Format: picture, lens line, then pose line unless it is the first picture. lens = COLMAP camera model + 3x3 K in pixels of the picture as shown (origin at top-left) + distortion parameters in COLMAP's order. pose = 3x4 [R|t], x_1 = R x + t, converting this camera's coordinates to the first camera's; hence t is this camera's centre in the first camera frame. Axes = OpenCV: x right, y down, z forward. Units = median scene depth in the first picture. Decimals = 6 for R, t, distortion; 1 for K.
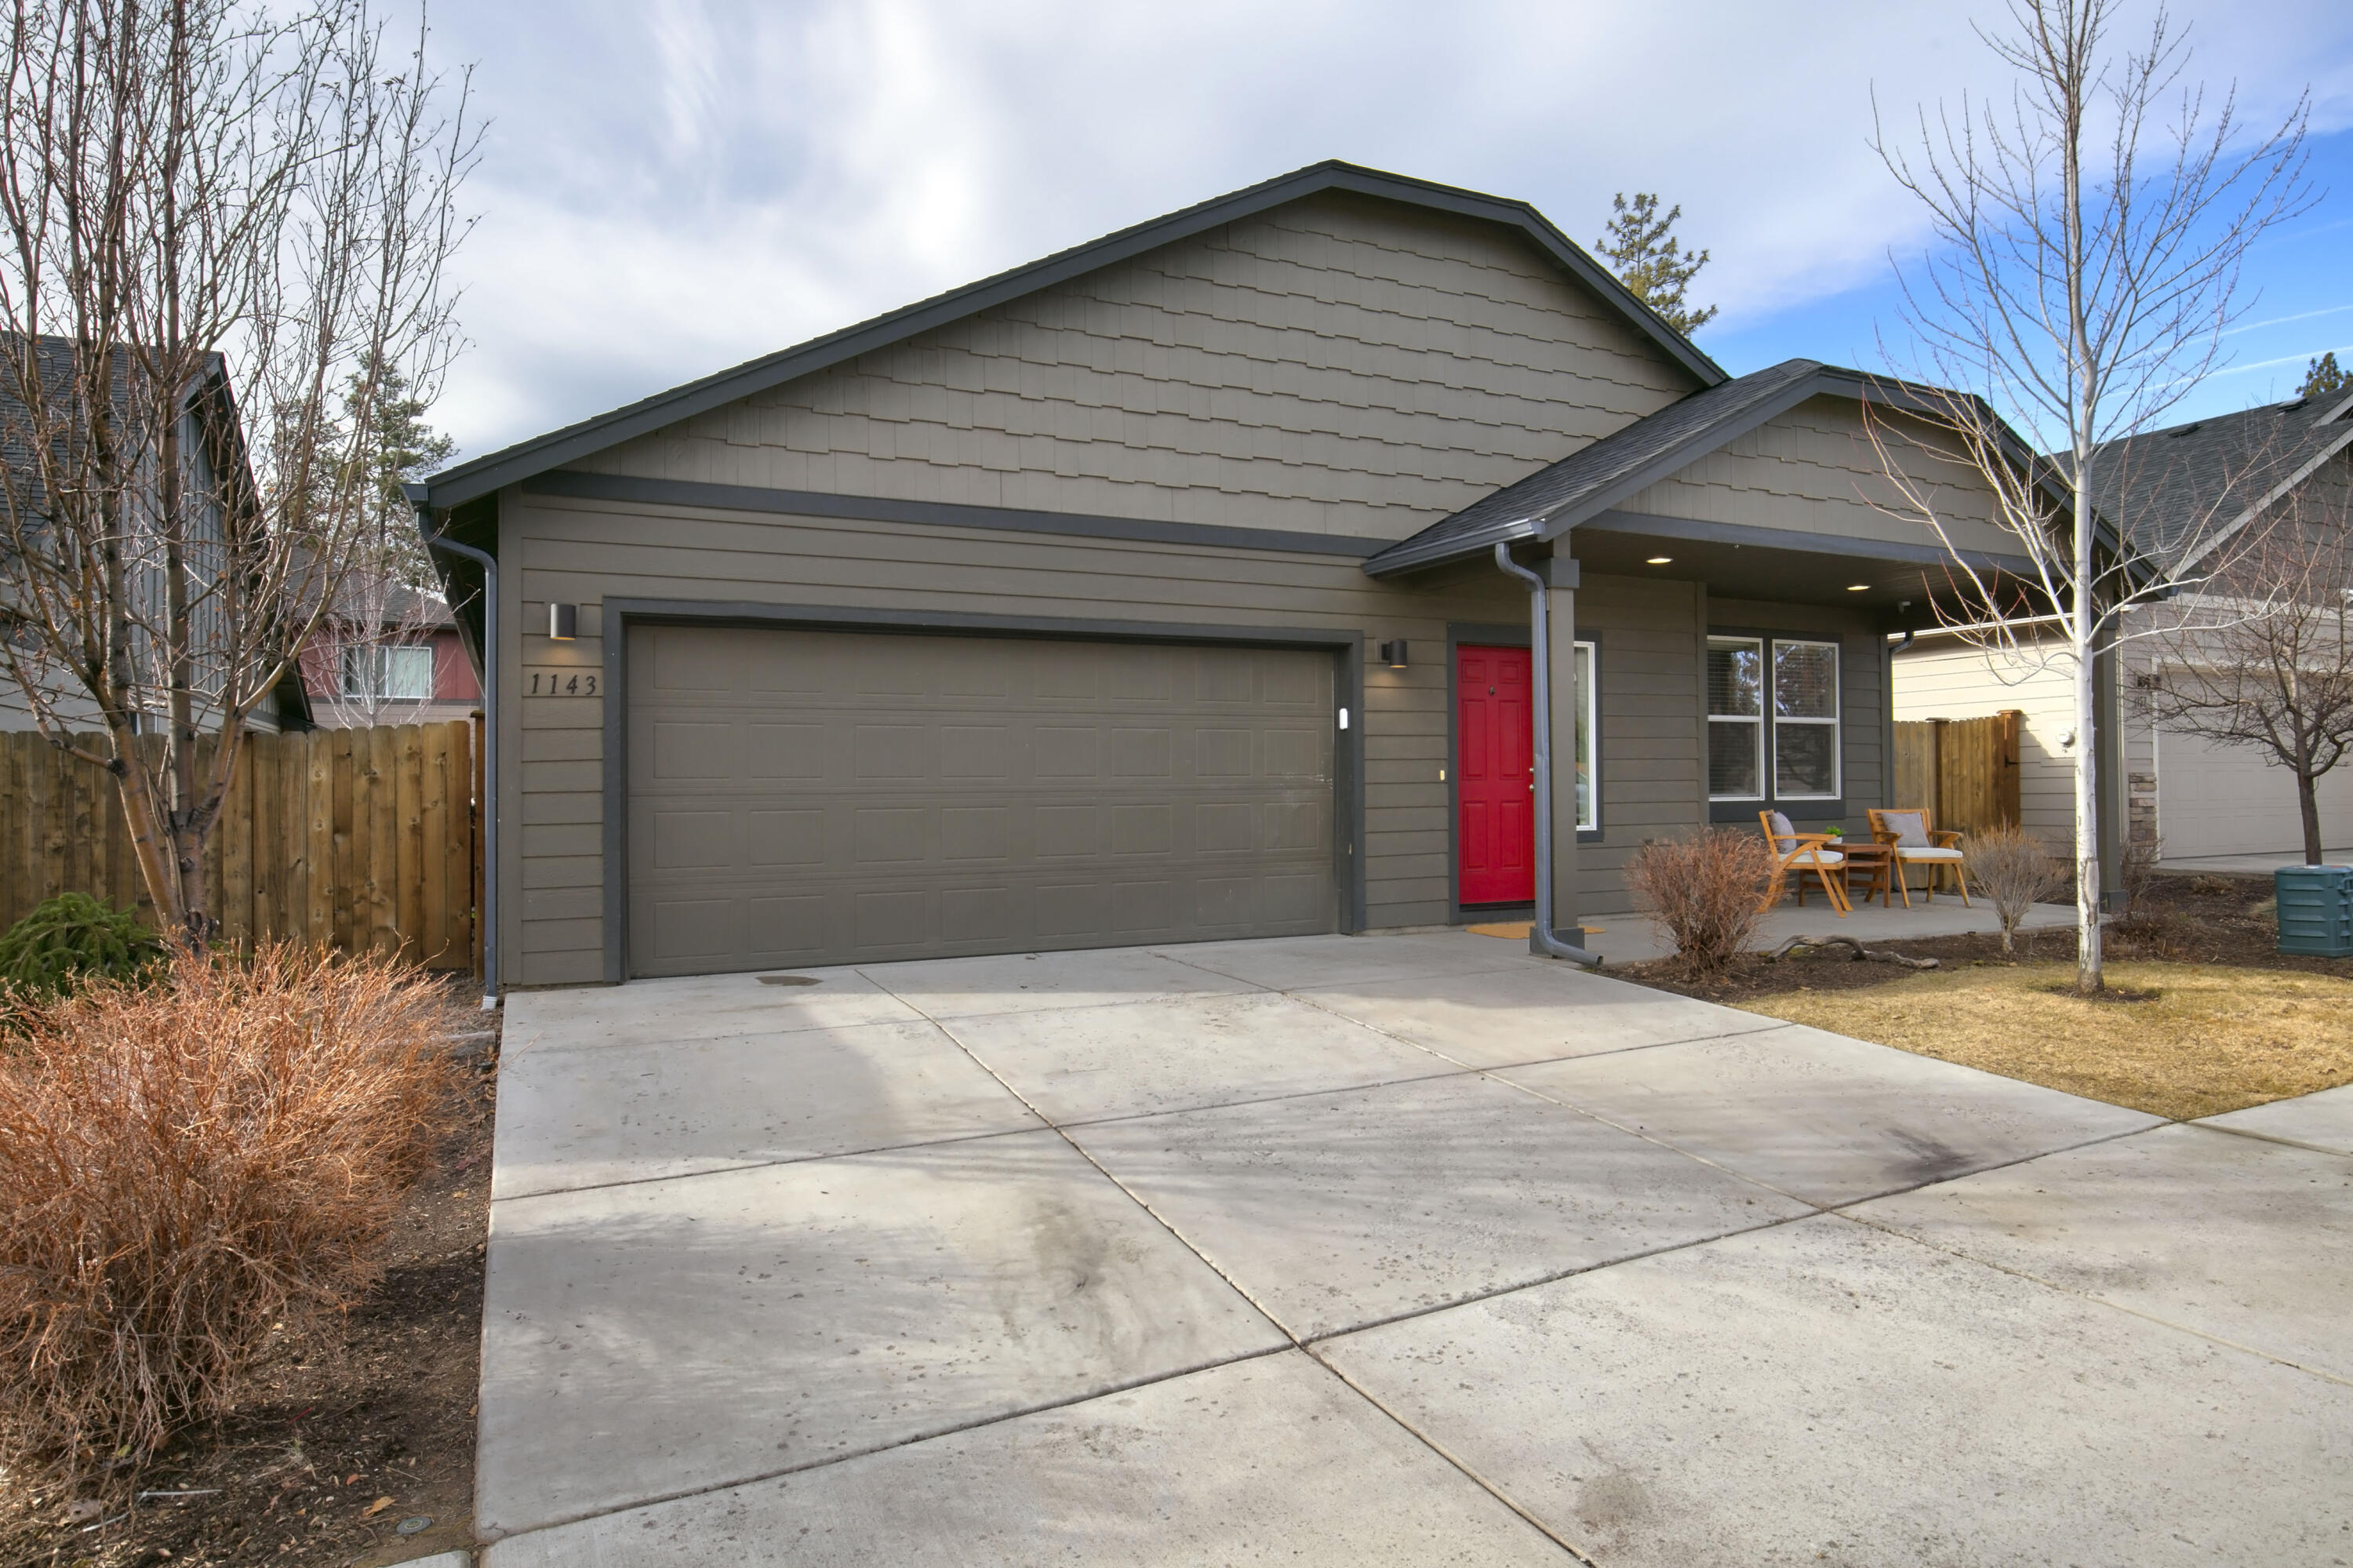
lens RADIAL K [[1330.5, 0, 1193.4], [0, 1330.5, 738.7], [0, 0, 1]] dist [-0.014129, 0.000529]
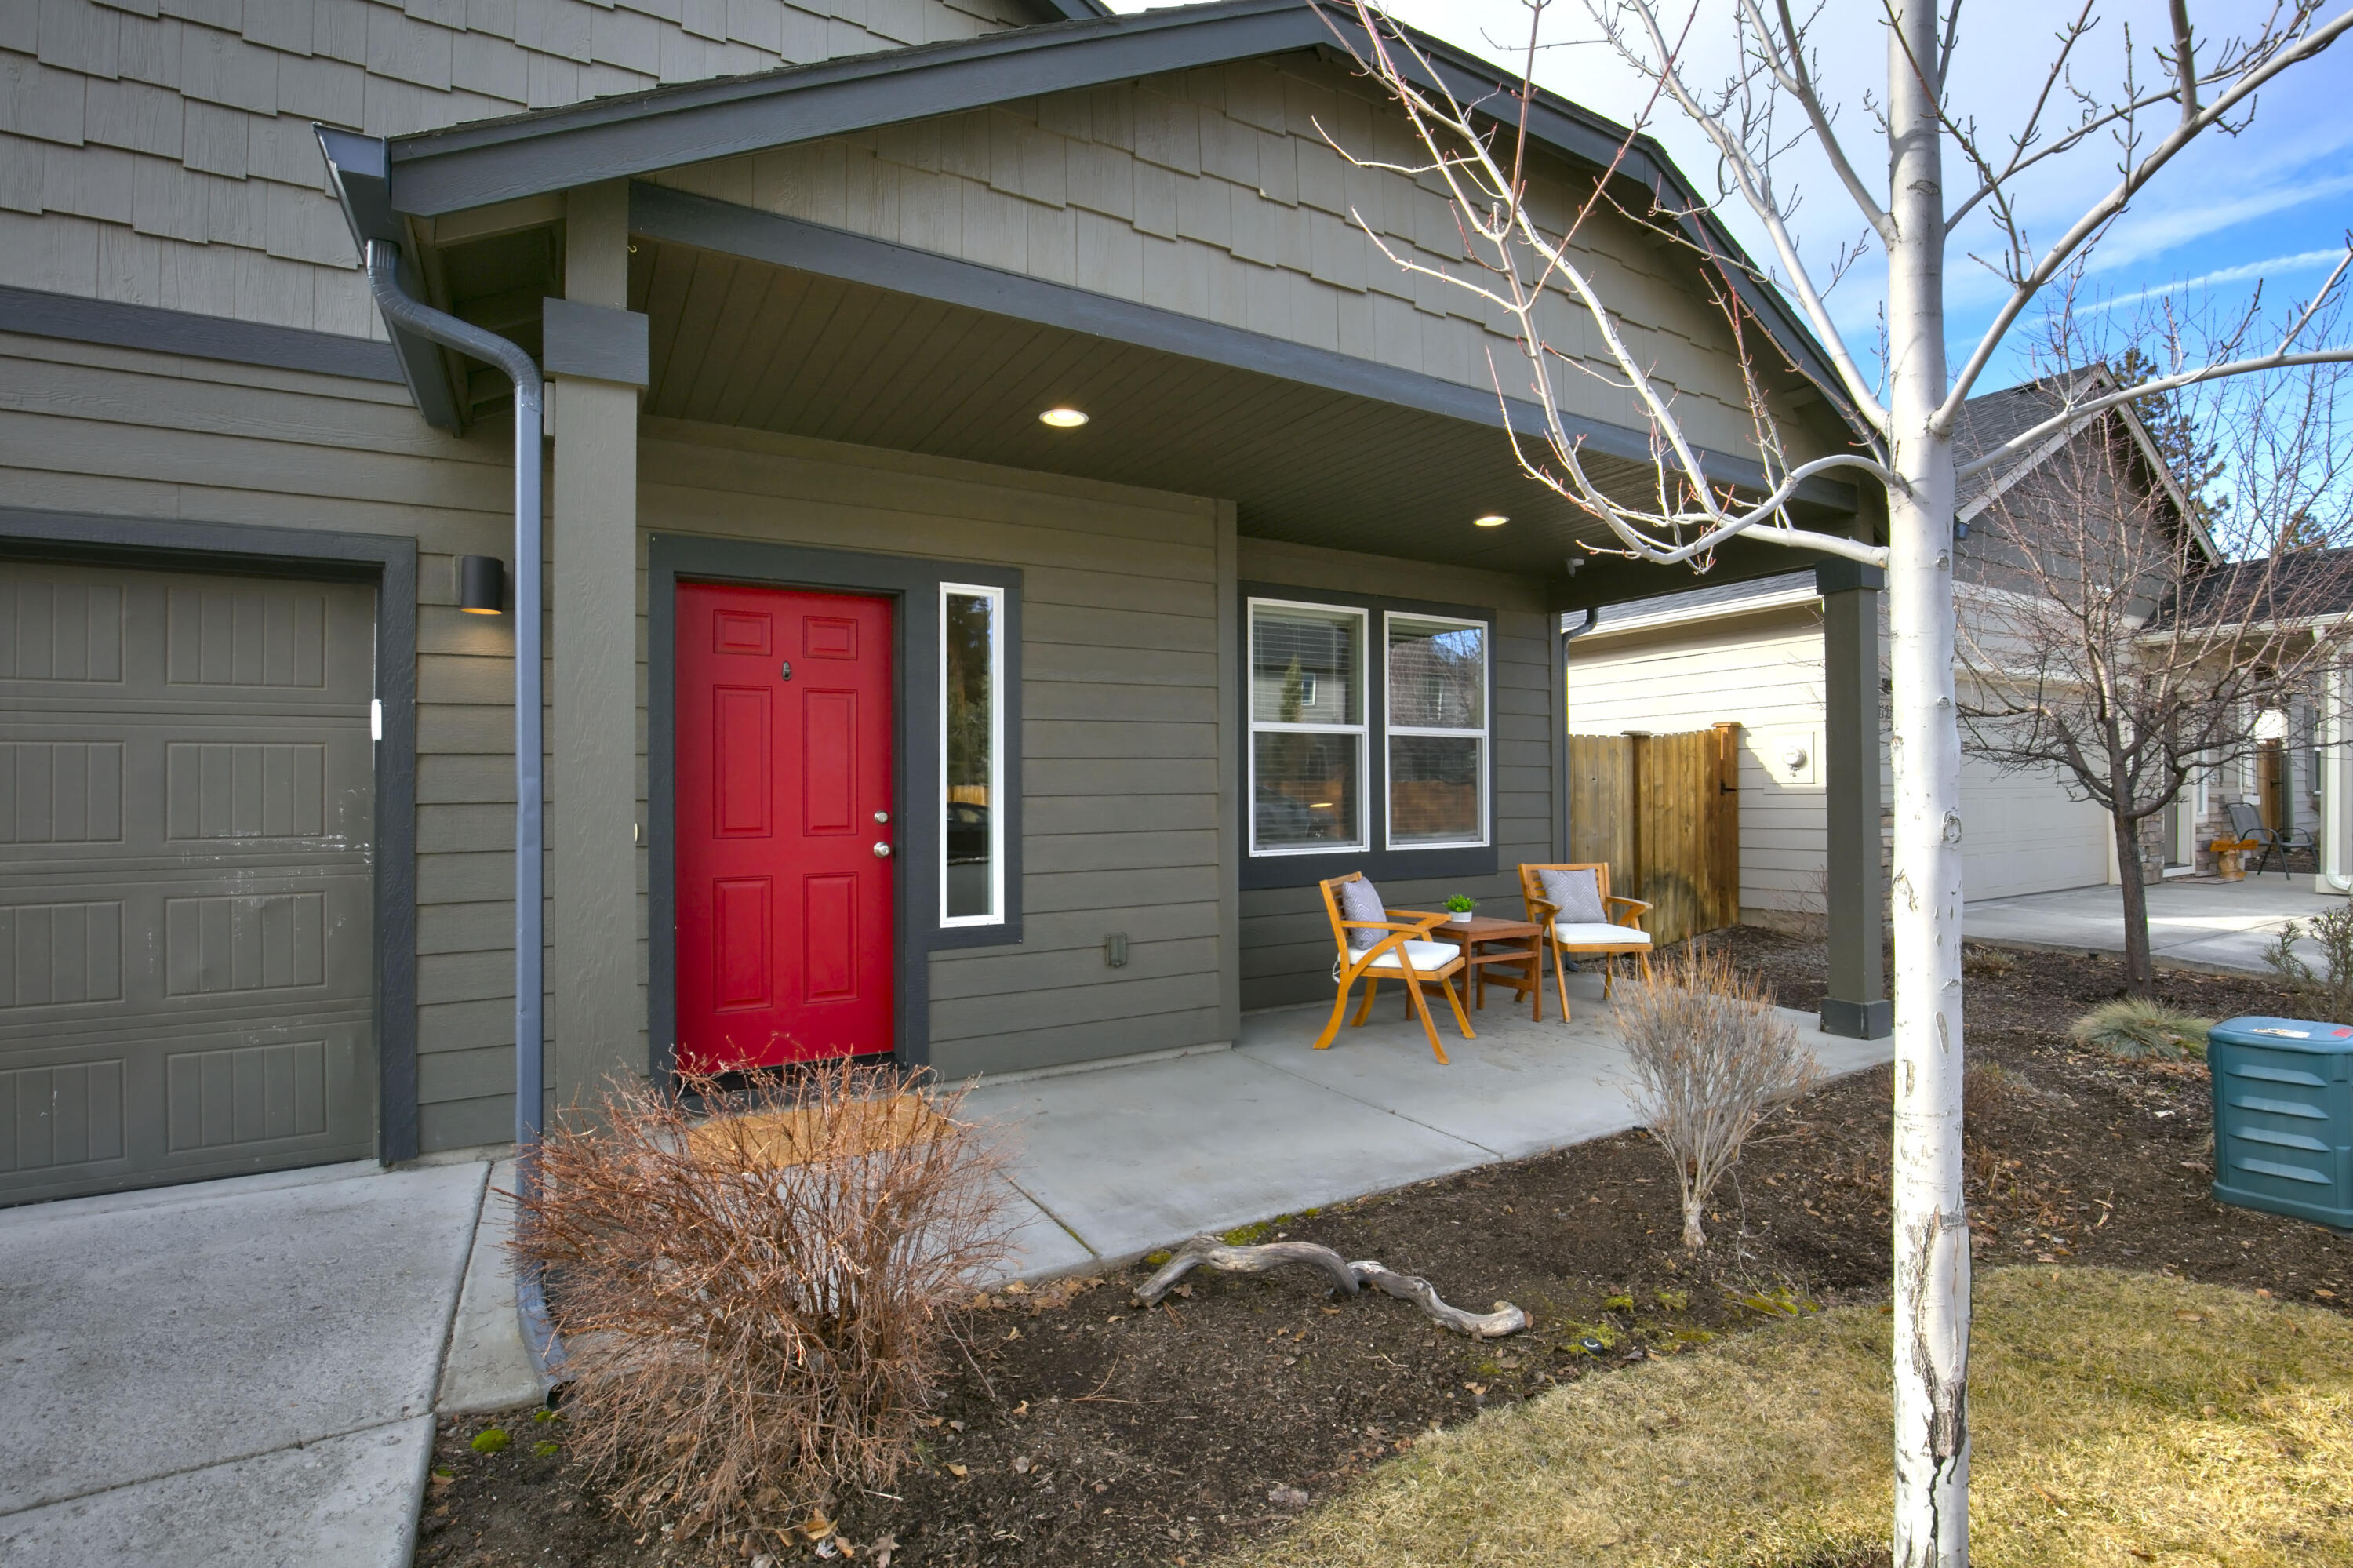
lens RADIAL K [[1064.6, 0, 1193.0], [0, 1064.6, 756.8], [0, 0, 1]] dist [-0.029697, -0.000011]
pose [[0.997079, 0.003187, 0.076317, 0.312202], [-0.003592, 0.999980, 0.005178, -0.003860], [-0.076299, -0.005437, 0.997070, 0.491824]]
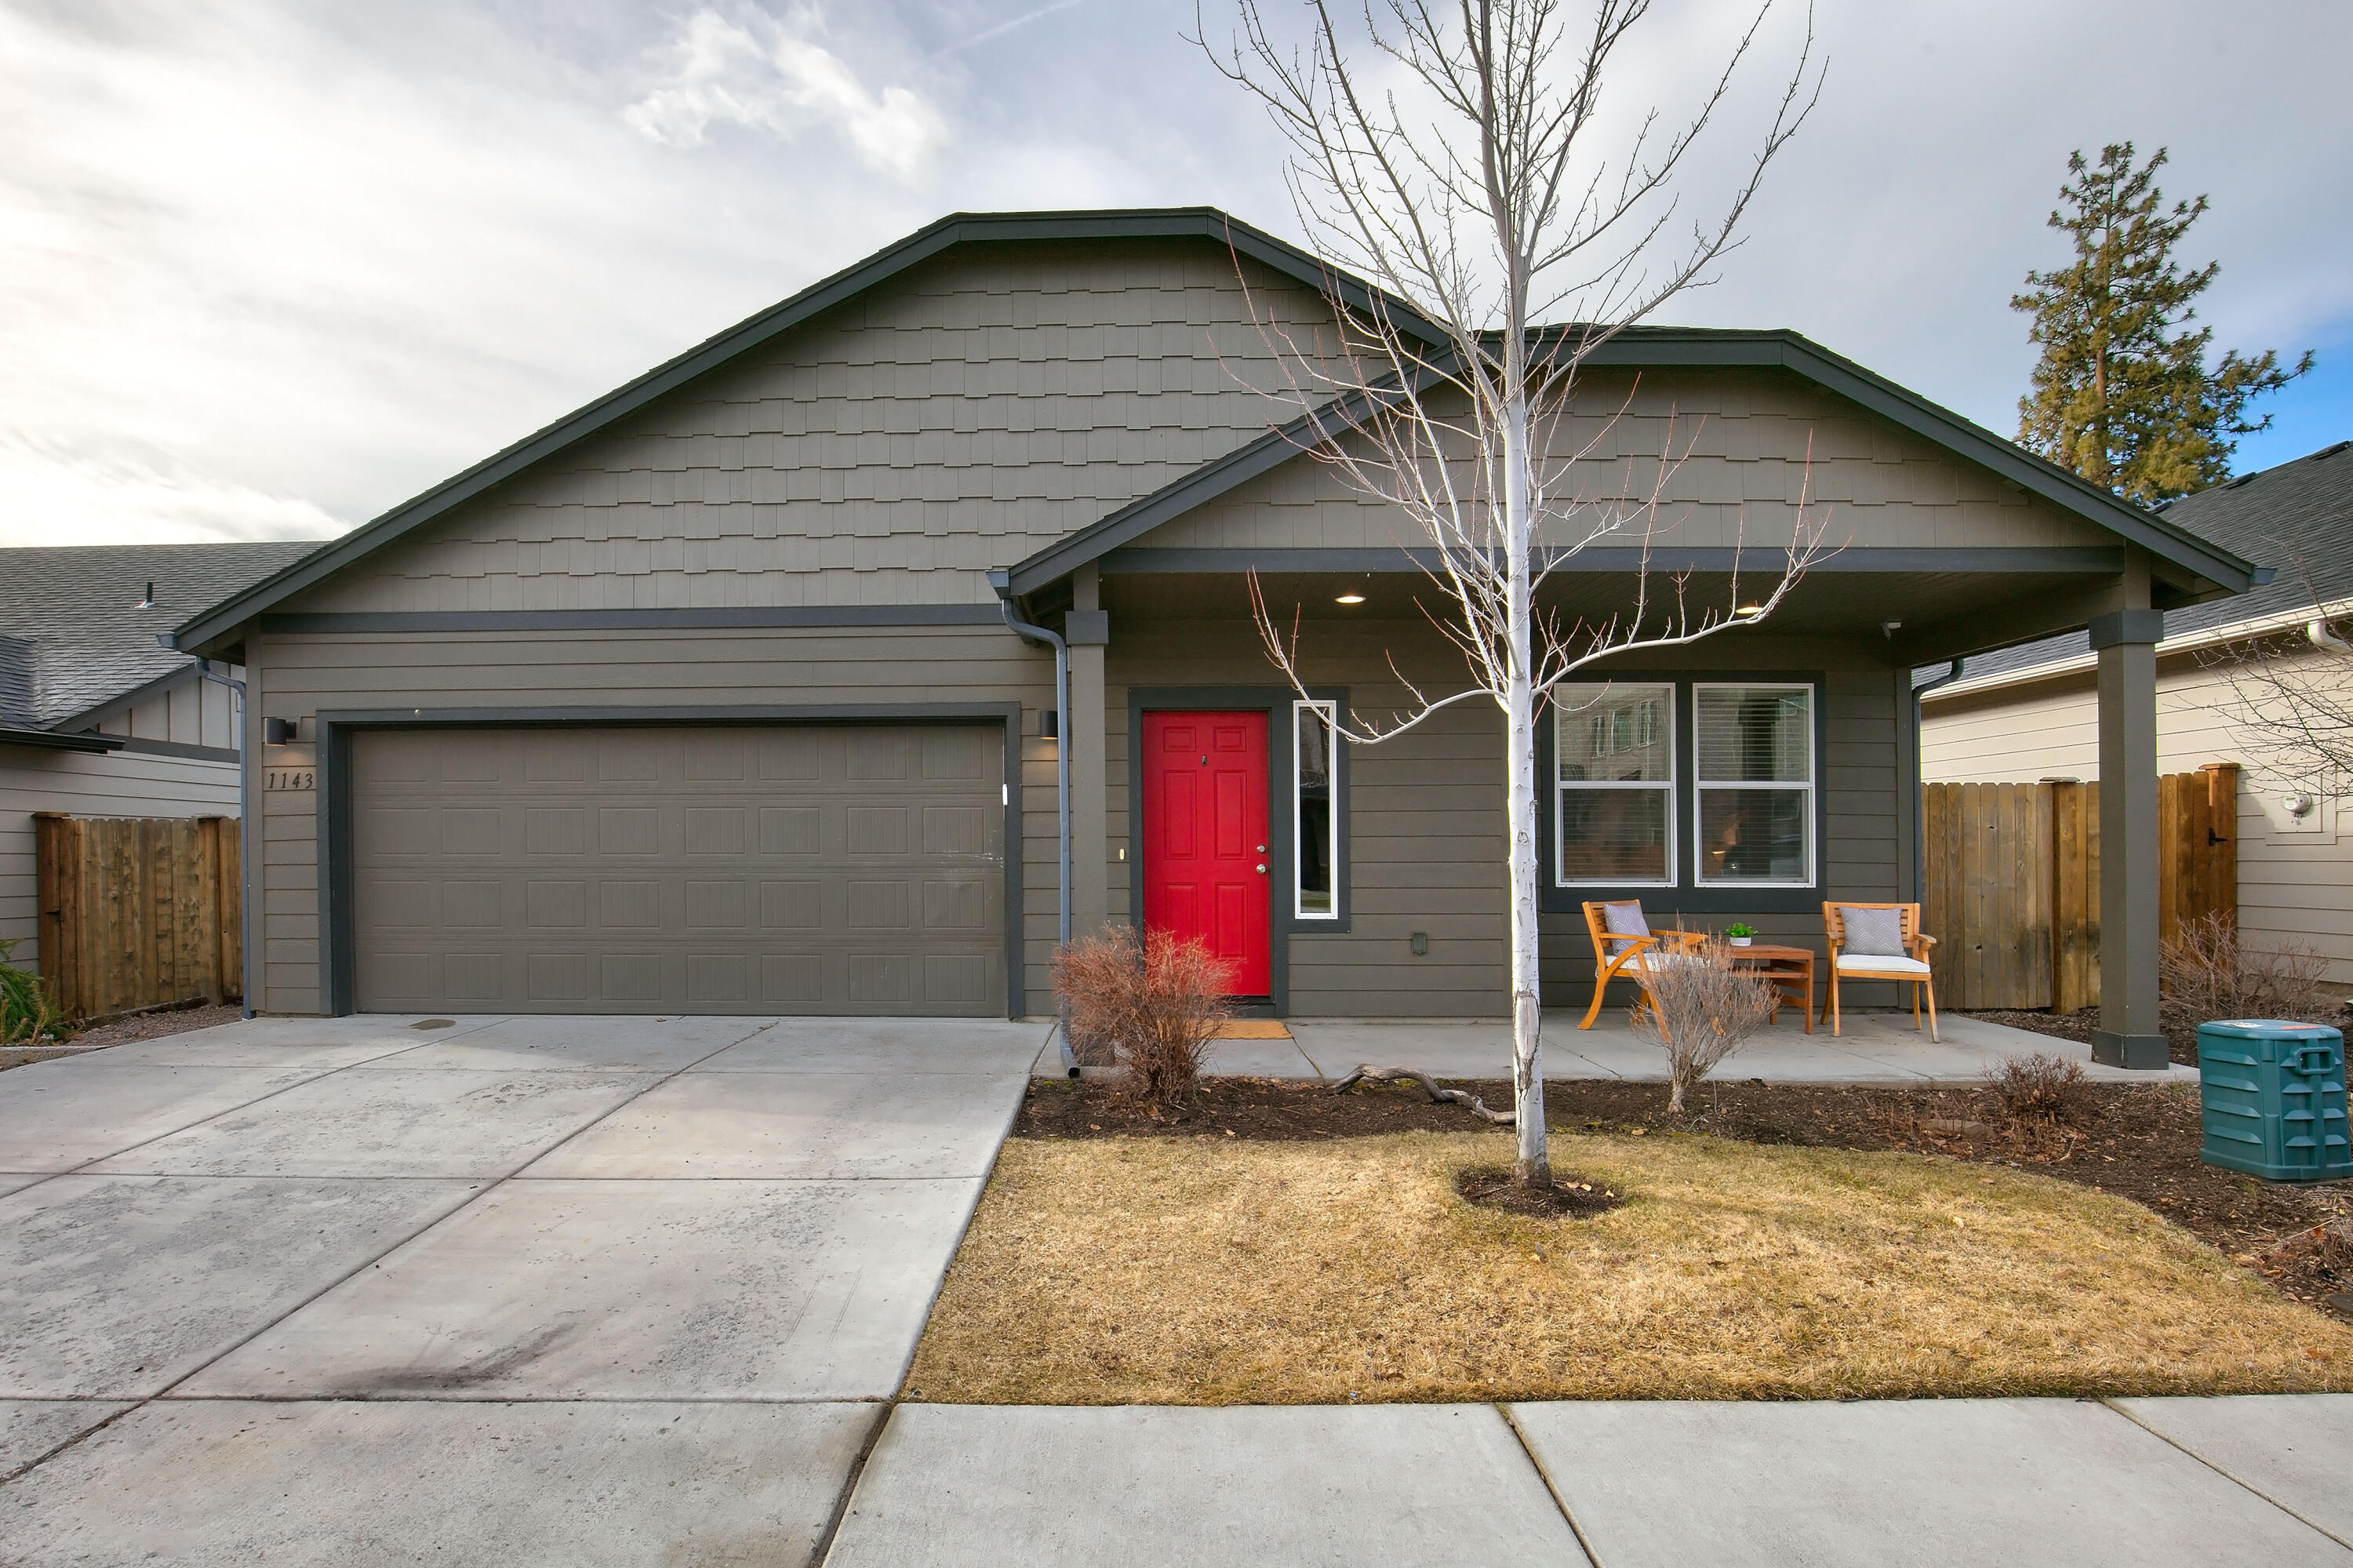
lens RADIAL K [[1192.5, 0, 1115.9], [0, 1192.5, 836.8], [0, 0, 1]] dist [-0.027637, 0.002626]
pose [[0.886884, 0.002502, -0.461986, 0.477516], [0.009290, 0.999687, 0.023250, -0.003518], [0.461899, -0.024912, 0.886582, 0.224852]]
